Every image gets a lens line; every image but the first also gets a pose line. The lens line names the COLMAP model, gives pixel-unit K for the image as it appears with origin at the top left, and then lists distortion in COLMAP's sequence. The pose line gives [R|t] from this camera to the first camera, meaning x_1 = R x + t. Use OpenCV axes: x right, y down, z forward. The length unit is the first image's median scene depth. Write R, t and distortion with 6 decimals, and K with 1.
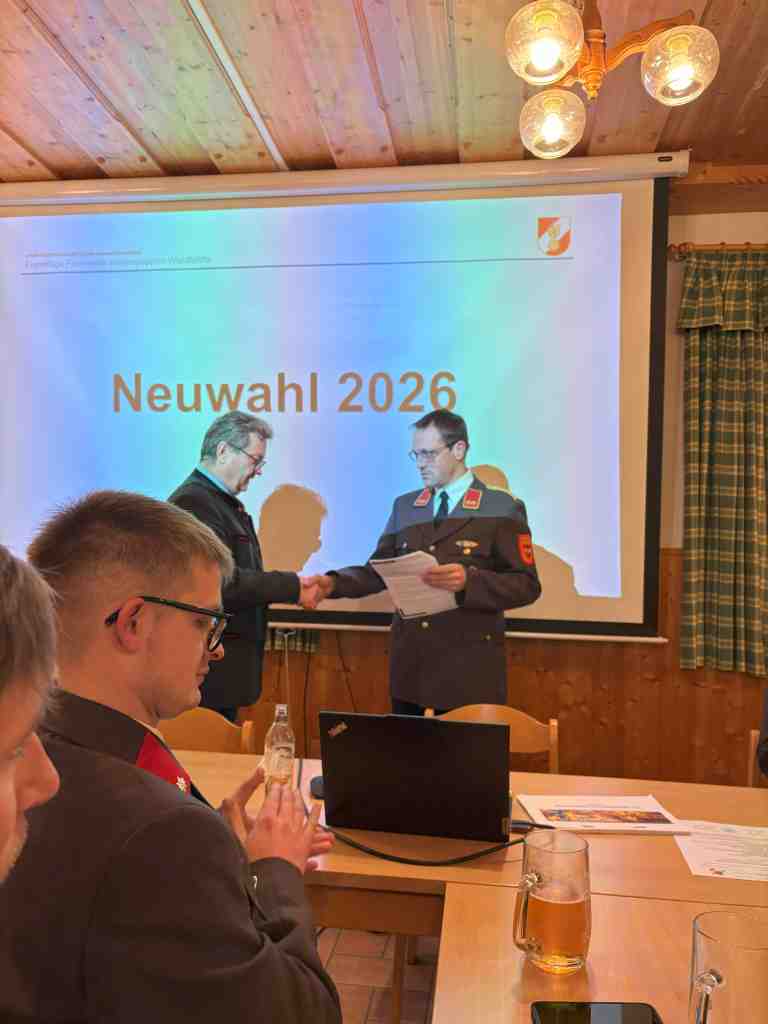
lens RADIAL K [[785.2, 0, 388.4], [0, 785.2, 508.6], [0, 0, 1]] dist [0.008700, 0.021799]
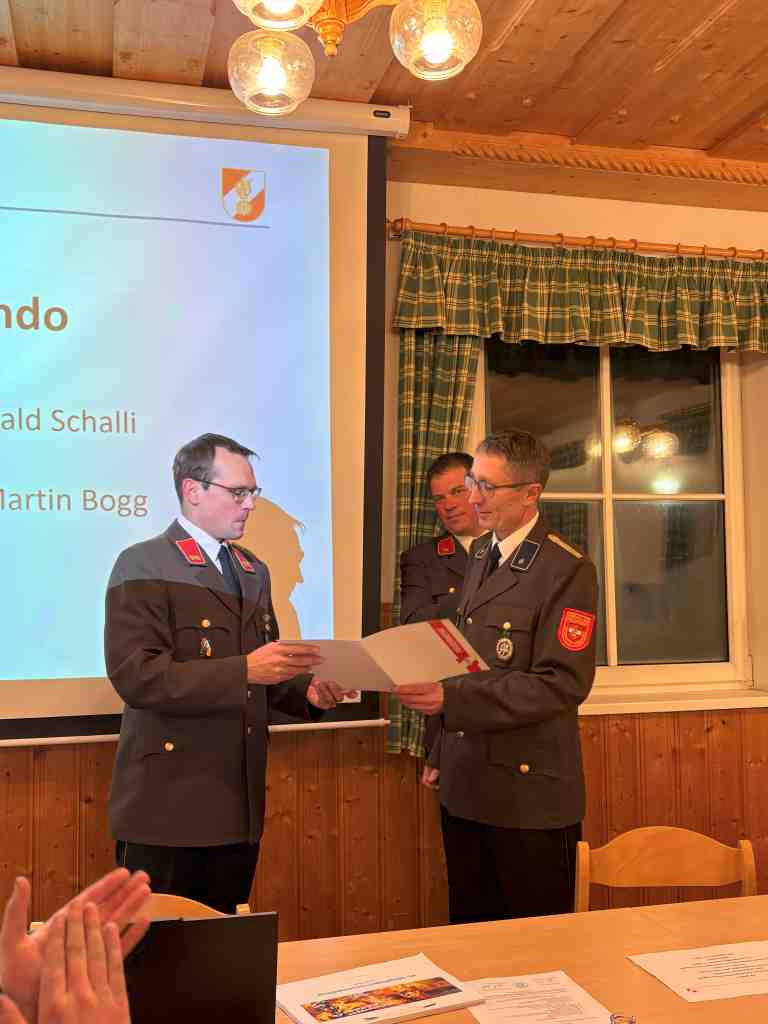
lens RADIAL K [[1079.1, 0, 385.1], [0, 1079.1, 519.2], [0, 0, 1]] dist [0.041871, 0.000000]
pose [[0.919696, -0.015513, 0.392325, -0.070917], [0.011221, 0.999850, 0.013231, -0.050965], [-0.392471, -0.007766, 0.919732, 0.003229]]
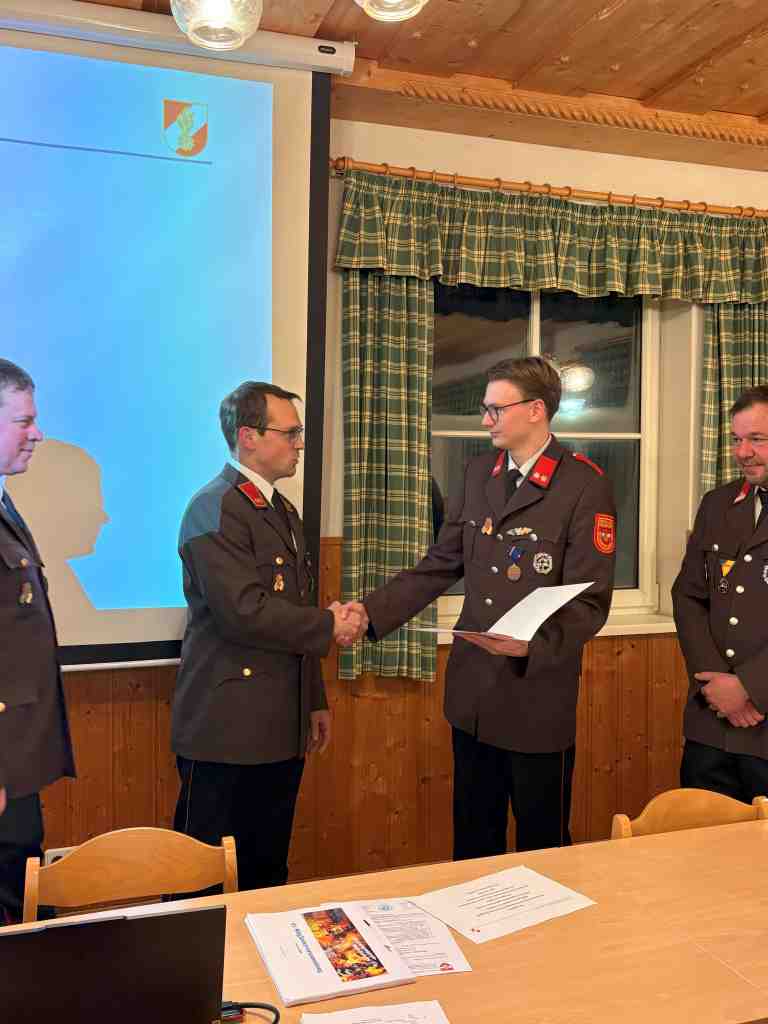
lens RADIAL K [[971.6, 0, 383.6], [0, 971.6, 517.7], [0, 0, 1]] dist [0.012311, 0.000000]
pose [[0.889163, -0.043073, 0.455559, -0.052618], [-0.007801, 0.993988, 0.109207, -0.084387], [-0.457524, -0.100656, 0.883482, 0.076021]]
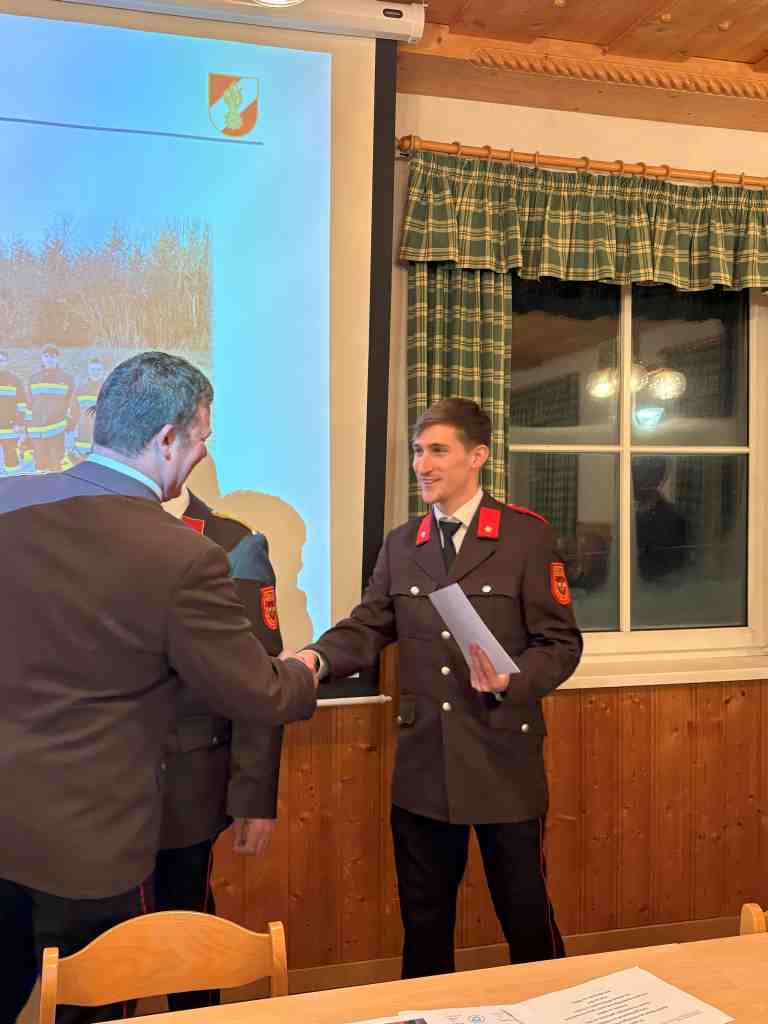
lens RADIAL K [[1063.7, 0, 378.9], [0, 1063.7, 516.1], [0, 0, 1]] dist [0.006518, 0.000000]
pose [[0.911599, -0.033536, 0.409710, -0.048988], [-0.002335, 0.996228, 0.086741, -0.083706], [-0.411074, -0.080030, 0.908082, 0.124877]]
